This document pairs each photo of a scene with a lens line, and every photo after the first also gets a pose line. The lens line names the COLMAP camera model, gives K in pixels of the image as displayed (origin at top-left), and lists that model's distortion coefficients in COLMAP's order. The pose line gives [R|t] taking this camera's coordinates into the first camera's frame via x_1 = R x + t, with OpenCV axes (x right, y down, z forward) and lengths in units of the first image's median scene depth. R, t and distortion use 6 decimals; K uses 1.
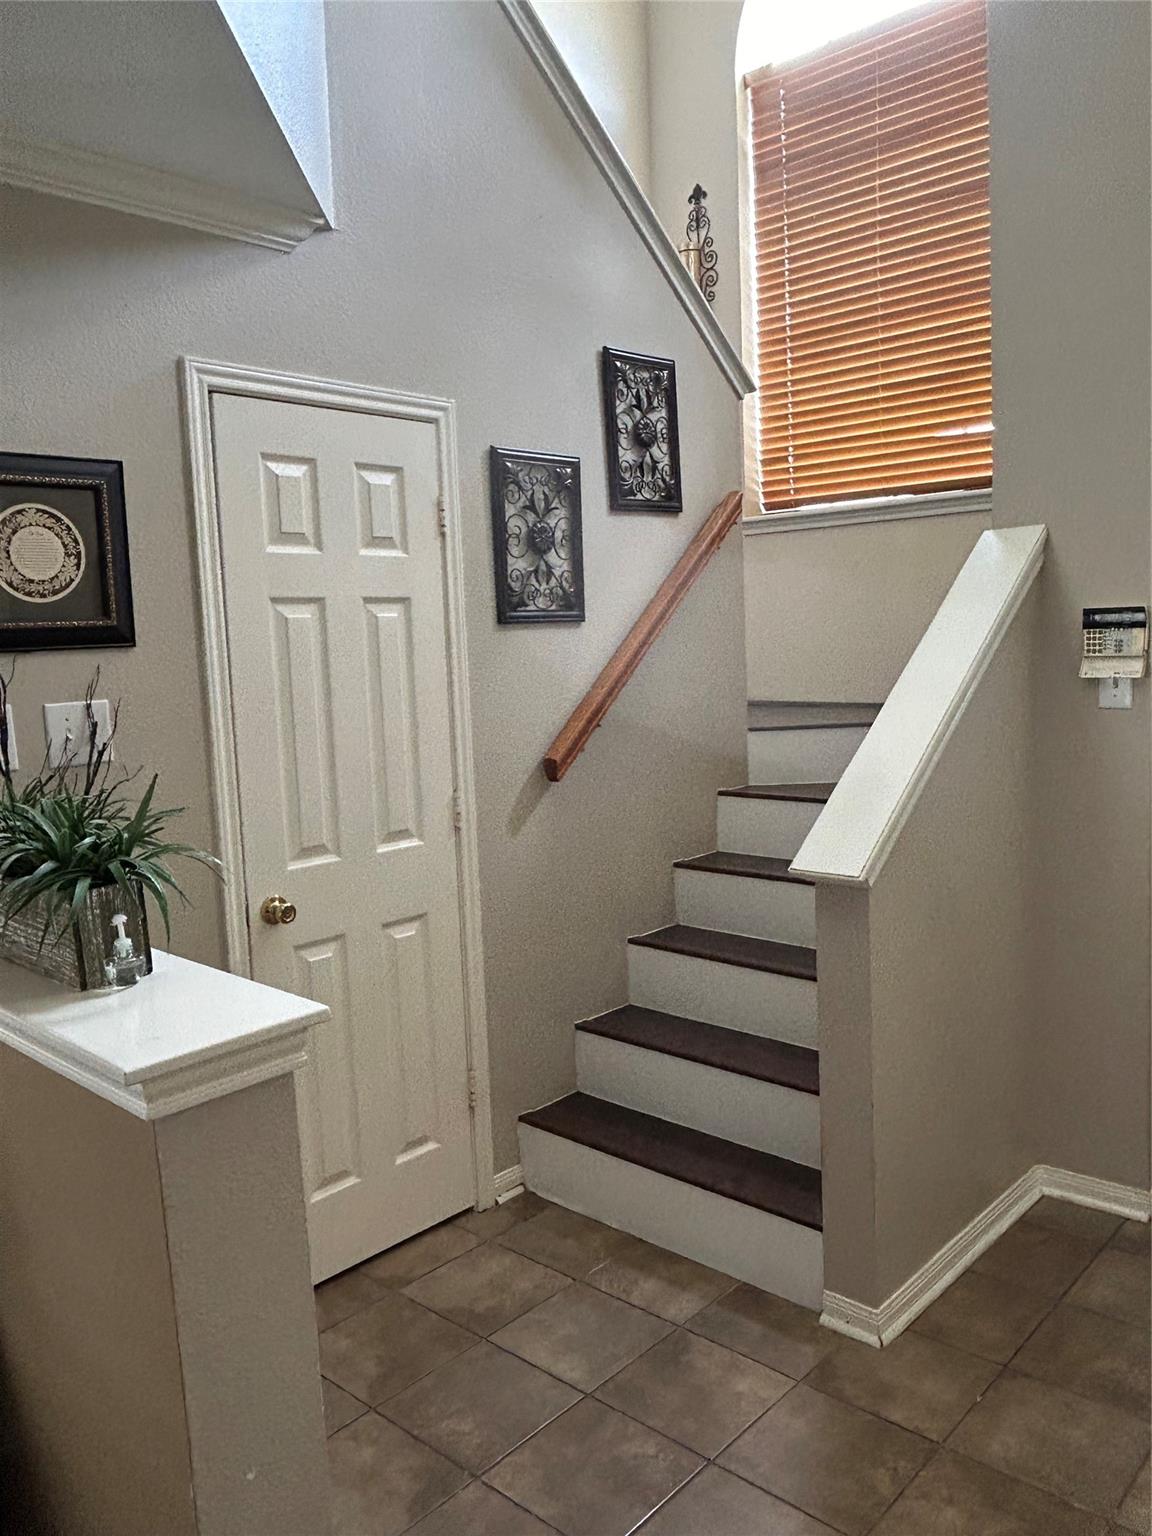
lens RADIAL K [[1162.2, 0, 587.6], [0, 1162.2, 756.9], [0, 0, 1]] dist [0.051910, -0.062671]
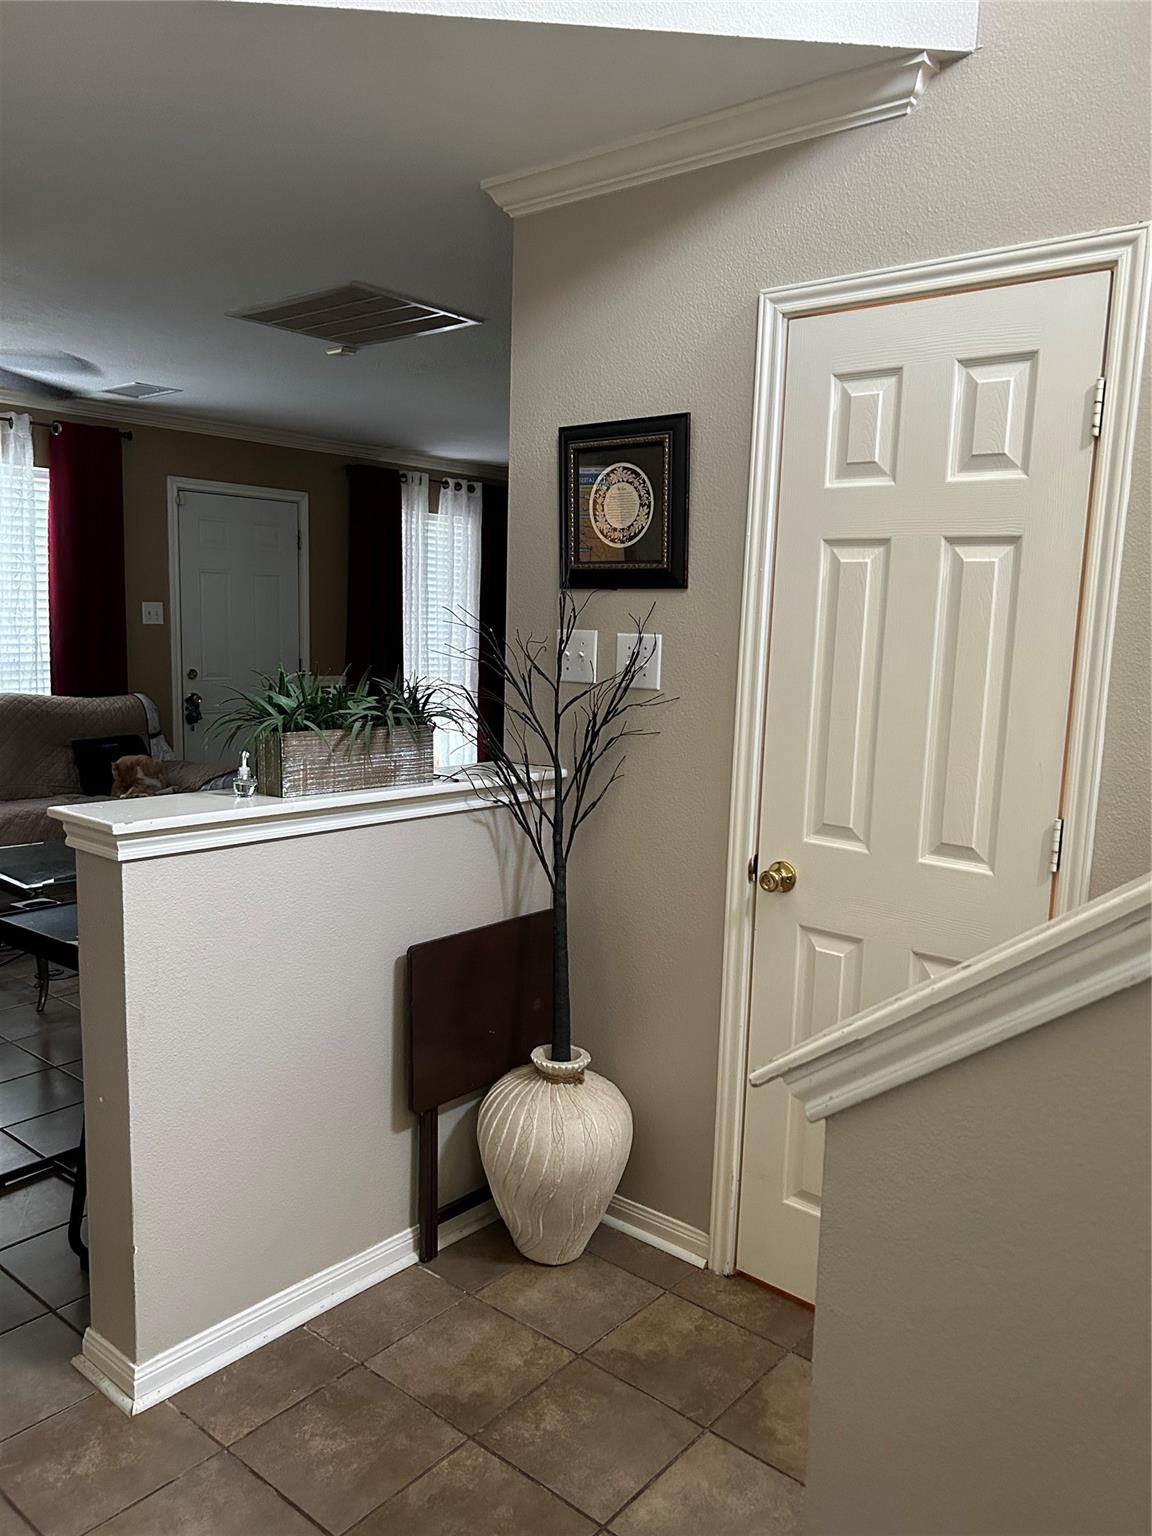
lens RADIAL K [[1162.2, 0, 577.5], [0, 1162.2, 756.8], [0, 0, 1]] dist [0.051910, -0.062671]
pose [[0.042123, 0.177306, -0.983254, 0.567612], [-0.124896, 0.977342, 0.170890, -0.092764], [0.991275, 0.115606, 0.063314, 0.699245]]
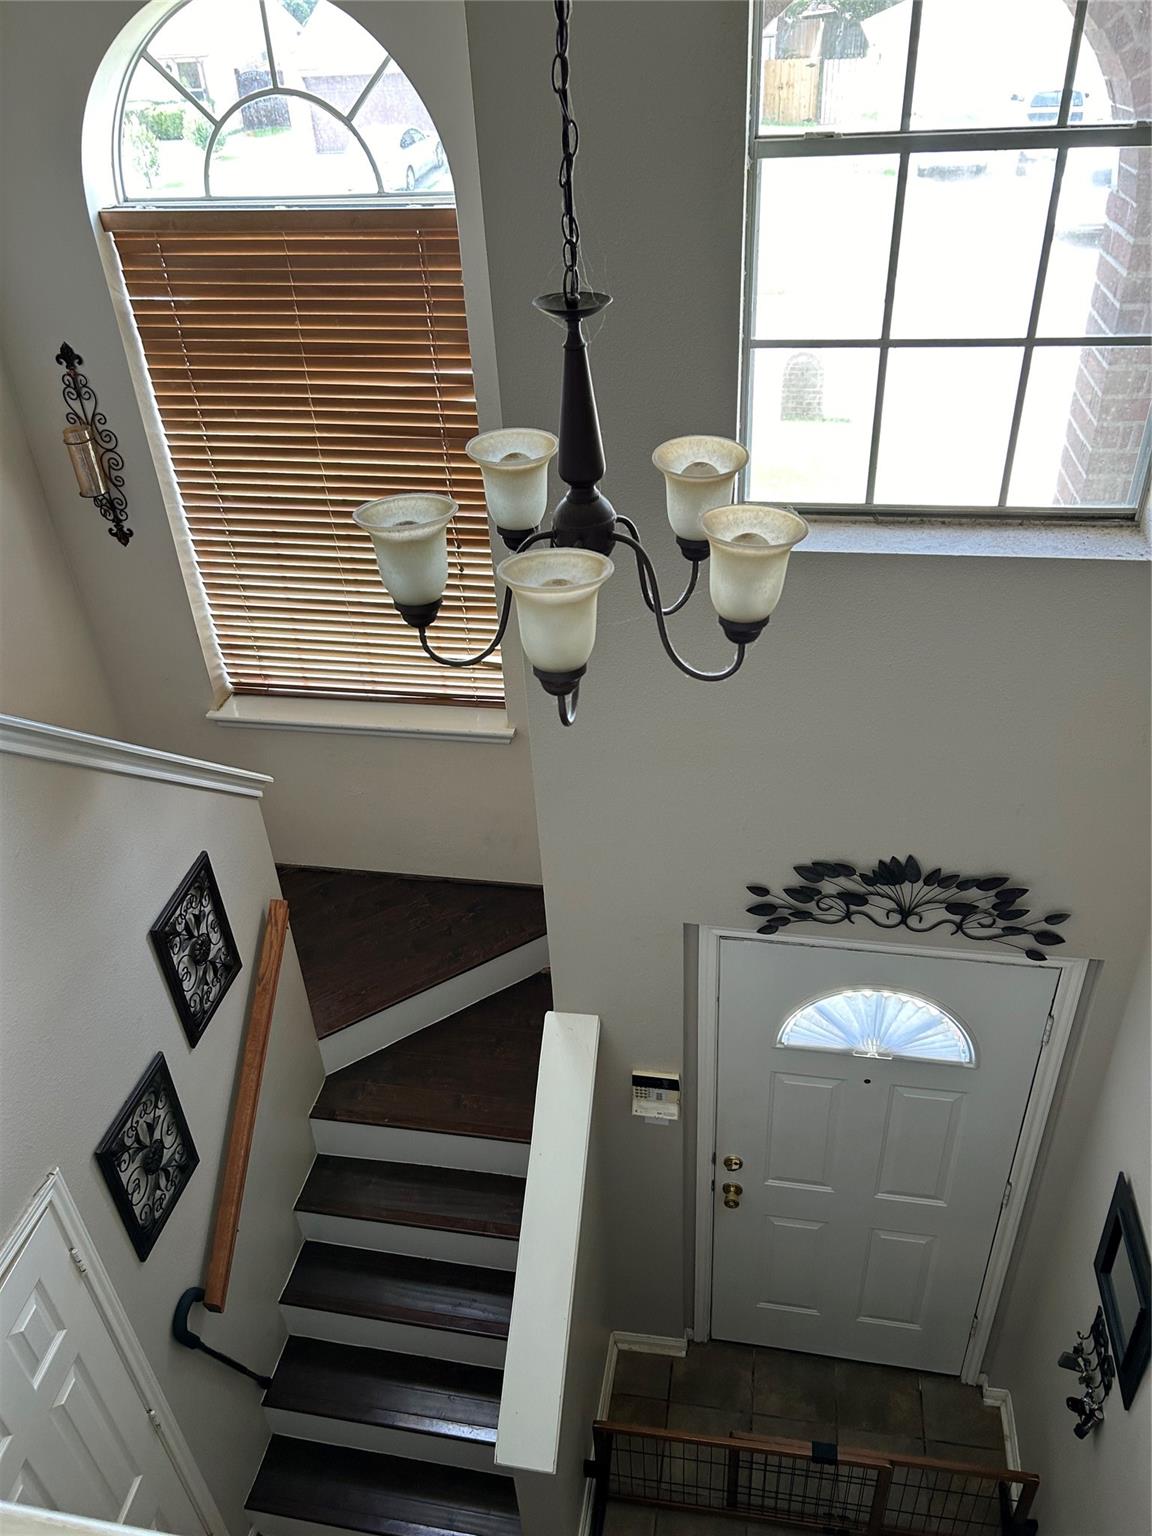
lens RADIAL K [[1162.2, 0, 569.1], [0, 1162.2, 775.2], [0, 0, 1]] dist [0.051910, -0.062671]
pose [[0.852420, -0.302744, 0.426293, -0.071062], [0.073624, 0.876691, 0.475387, -1.008903], [-0.517648, -0.373844, 0.769598, 0.193212]]
